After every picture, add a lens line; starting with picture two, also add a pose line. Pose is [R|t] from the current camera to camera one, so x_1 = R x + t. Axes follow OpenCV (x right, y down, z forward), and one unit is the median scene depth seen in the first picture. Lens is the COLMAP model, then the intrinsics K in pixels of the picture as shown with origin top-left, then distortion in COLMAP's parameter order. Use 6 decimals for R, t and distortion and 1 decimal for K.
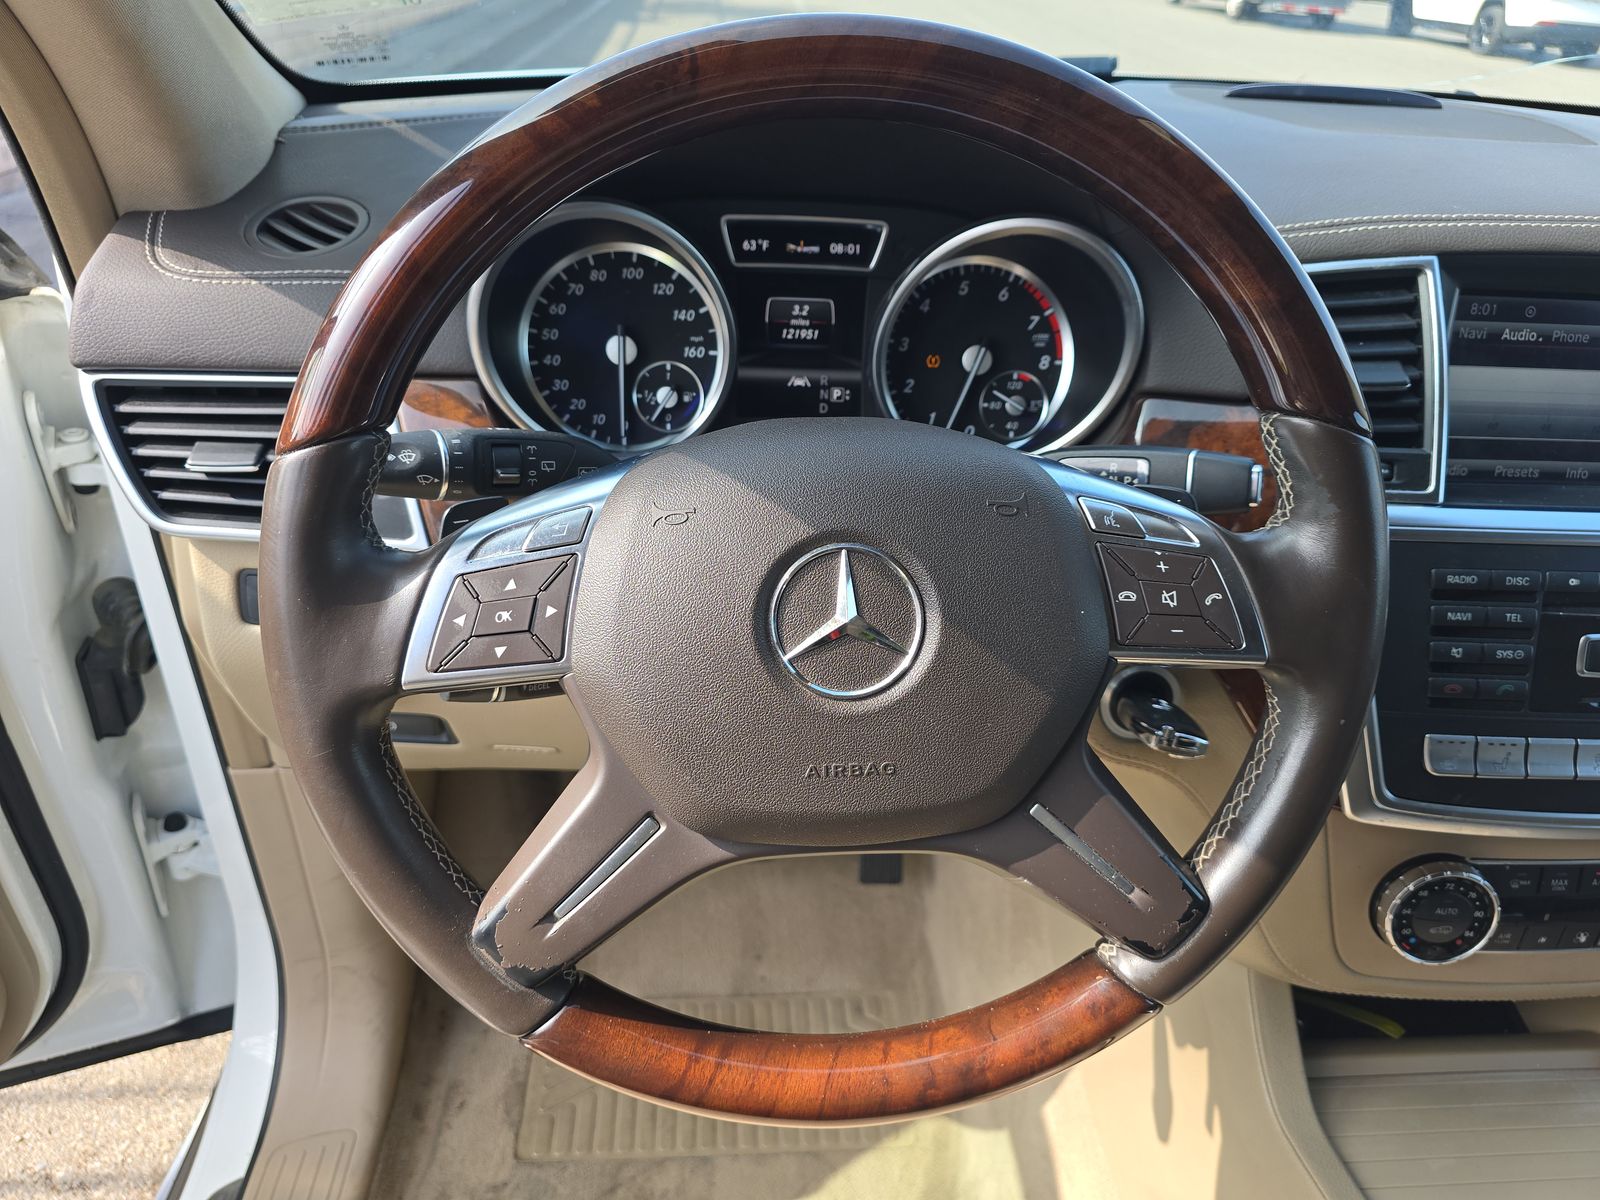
lens RADIAL K [[1079.3, 0, 796.4], [0, 1079.3, 601.1], [0, 0, 1]] dist [0.045006, -0.041184]
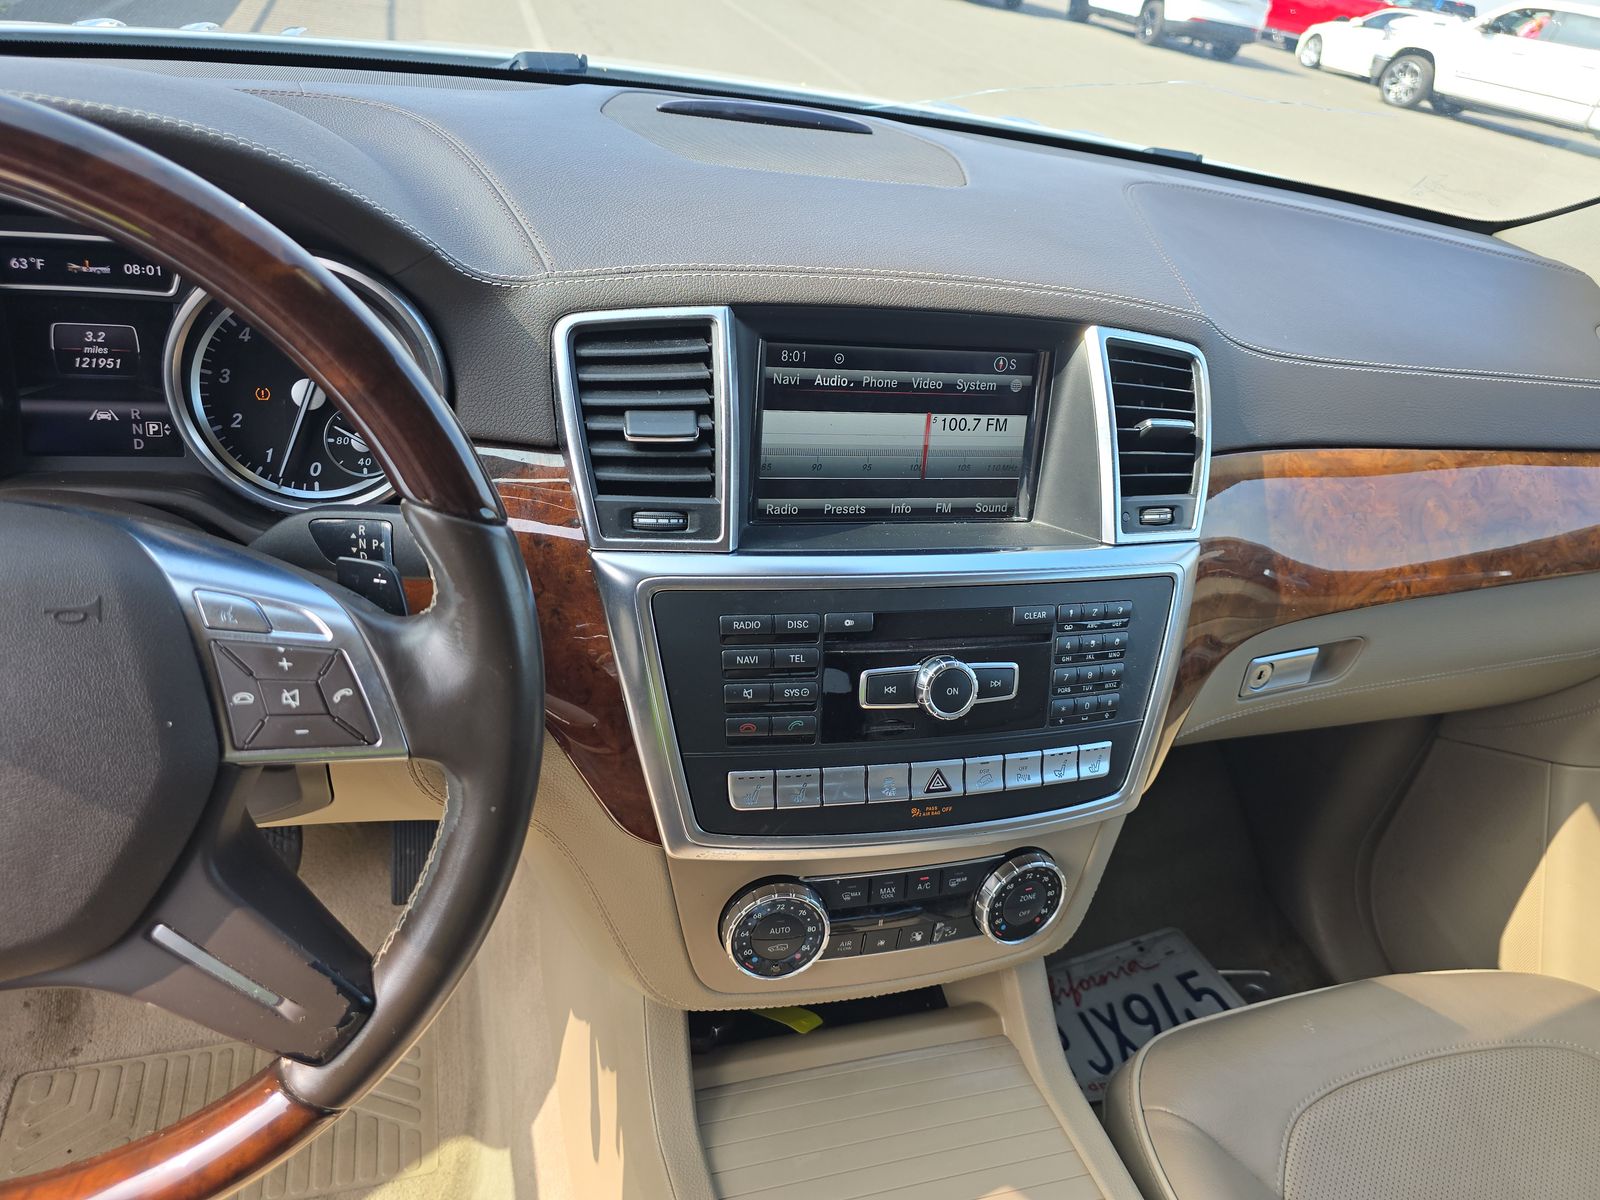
lens RADIAL K [[1071.3, 0, 797.7], [0, 1071.3, 590.7], [0, 0, 1]] dist [0.045243, -0.042765]
pose [[0.975817, -0.037916, 0.215274, 0.375720], [0.030291, 0.998795, 0.038611, -0.077432], [-0.216479, -0.031157, 0.975790, -0.005798]]
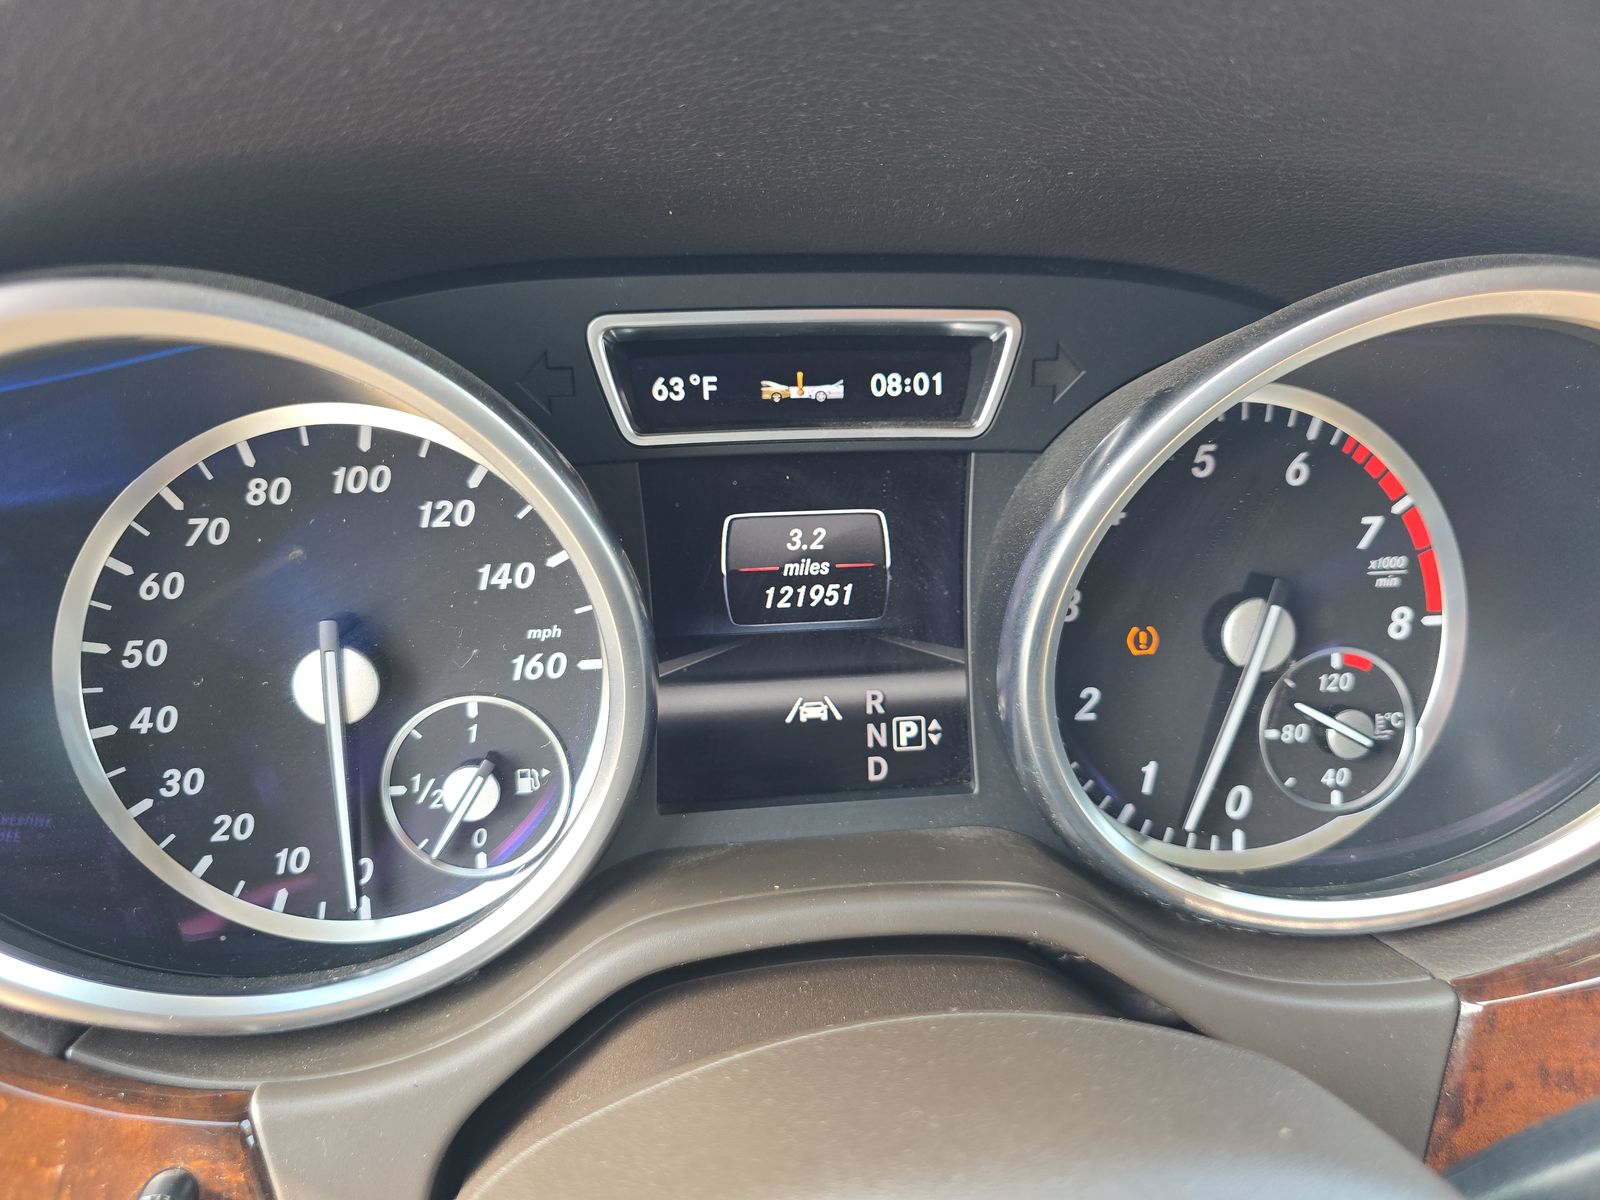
lens RADIAL K [[1065.1, 0, 800.0], [0, 1065.1, 600.0], [0, 0, 1]] dist [0.045363, -0.122463]
pose [[0.996736, -0.066092, 0.046350, -0.018493], [0.070681, 0.991895, -0.105586, -0.208286], [-0.038996, 0.108518, 0.993329, 0.621607]]
